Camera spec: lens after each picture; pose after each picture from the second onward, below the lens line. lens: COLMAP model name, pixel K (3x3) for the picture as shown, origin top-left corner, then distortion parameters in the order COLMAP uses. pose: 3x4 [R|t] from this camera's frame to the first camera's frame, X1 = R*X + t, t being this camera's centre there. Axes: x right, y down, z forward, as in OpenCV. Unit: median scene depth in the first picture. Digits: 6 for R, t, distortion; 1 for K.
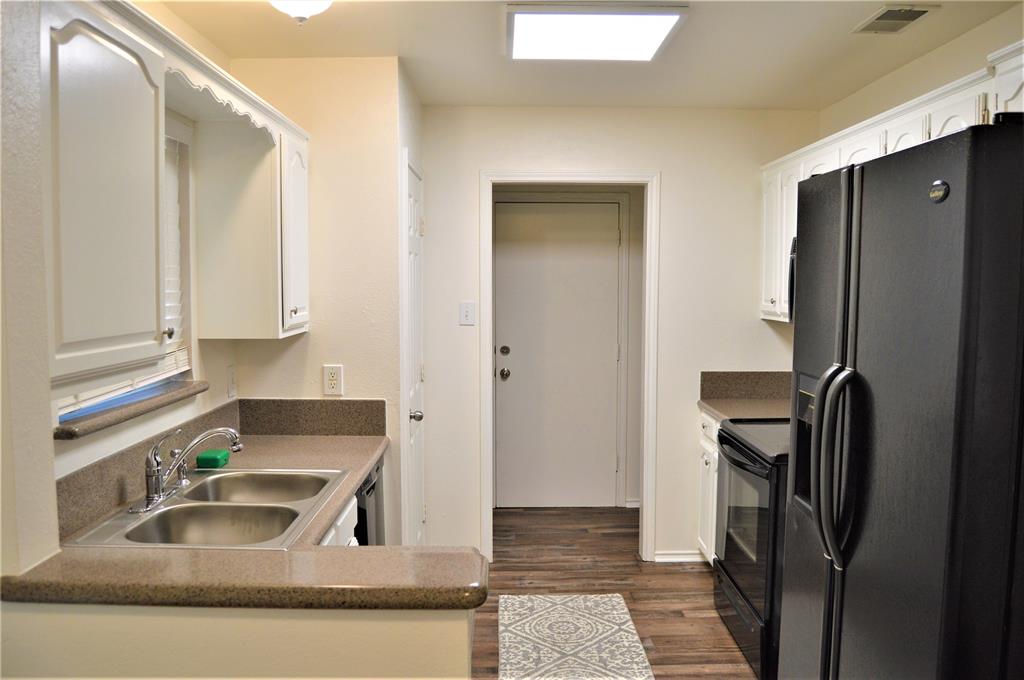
lens RADIAL K [[818.6, 0, 512.1], [0, 818.6, 341.6], [0, 0, 1]] dist [-0.095160, 0.038864]
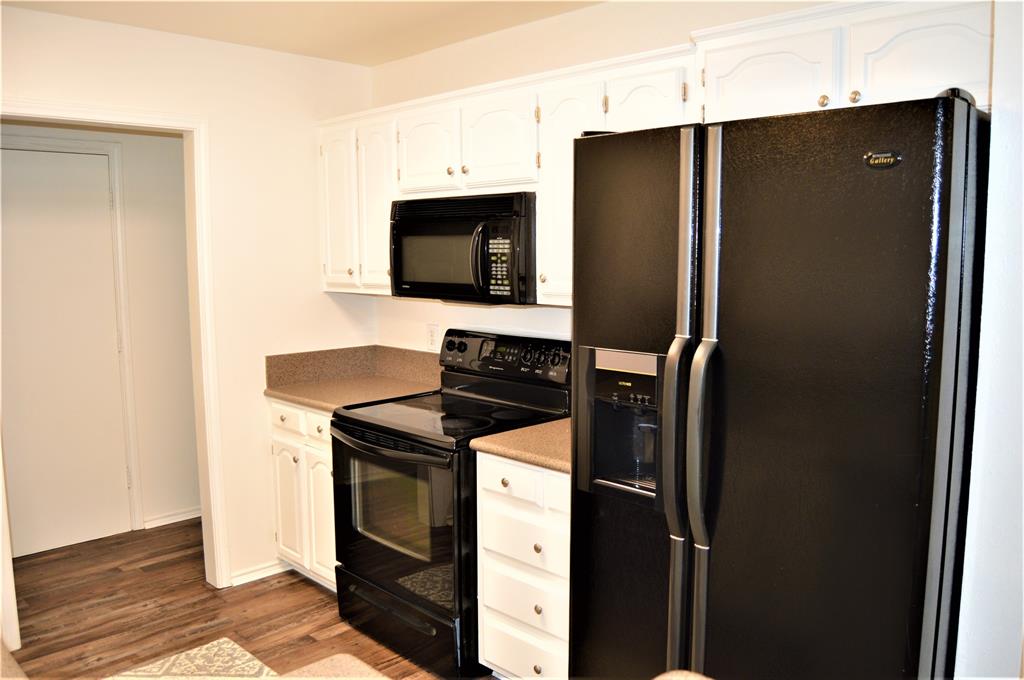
lens RADIAL K [[818.6, 0, 513.1], [0, 818.6, 338.3], [0, 0, 1]] dist [-0.095160, 0.038864]
pose [[0.715143, -0.082211, 0.694126, -0.176743], [0.059993, 0.996614, 0.056227, -0.014863], [-0.696399, 0.001432, 0.717654, 0.201021]]
